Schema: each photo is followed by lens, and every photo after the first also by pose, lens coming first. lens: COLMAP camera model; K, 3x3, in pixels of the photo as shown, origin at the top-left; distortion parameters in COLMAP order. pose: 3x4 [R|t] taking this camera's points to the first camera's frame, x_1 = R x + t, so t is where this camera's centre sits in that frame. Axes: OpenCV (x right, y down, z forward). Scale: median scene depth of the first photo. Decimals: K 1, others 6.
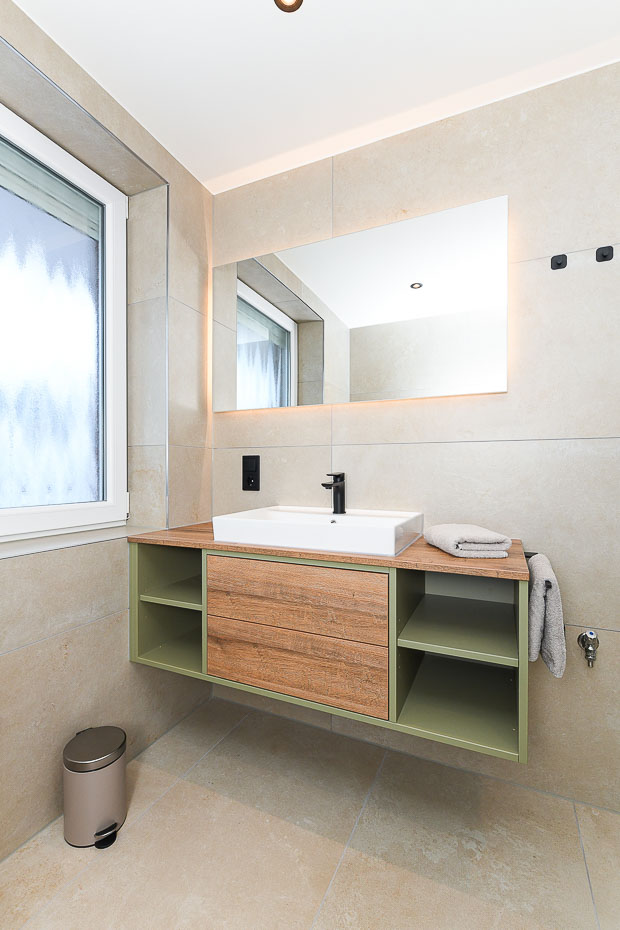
lens RADIAL K [[426.1, 0, 311.0], [0, 426.1, 477.7], [0, 0, 1]] dist [0.003805, -0.000522]
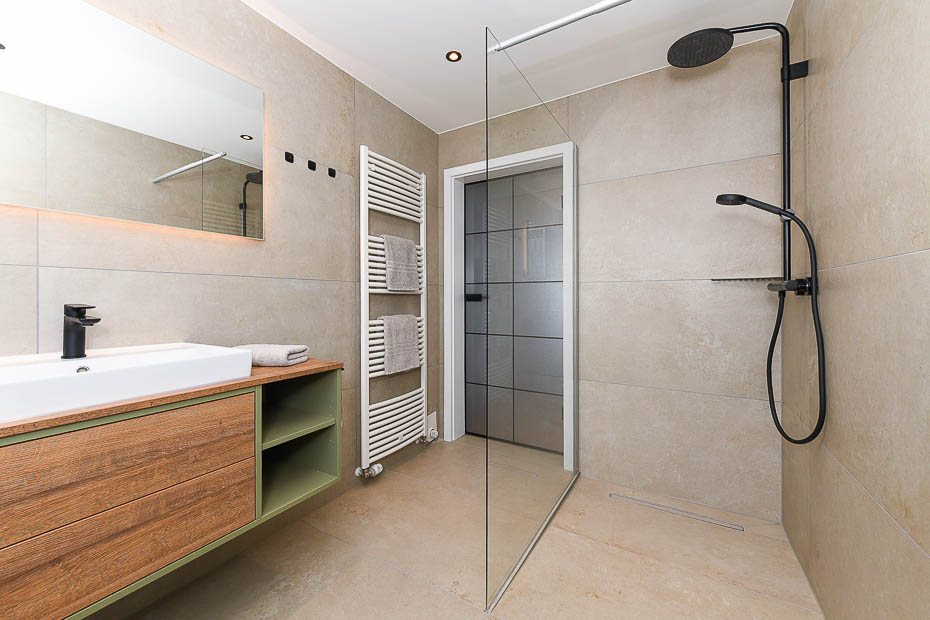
lens RADIAL K [[360.5, 0, 472.5], [0, 360.5, 300.8], [0, 0, 1]] dist [0.004208, -0.000598]
pose [[0.099485, -0.011492, 0.994973, -0.664187], [0.015701, 0.999827, 0.009978, -0.018051], [-0.994915, 0.014629, 0.099648, 0.289592]]
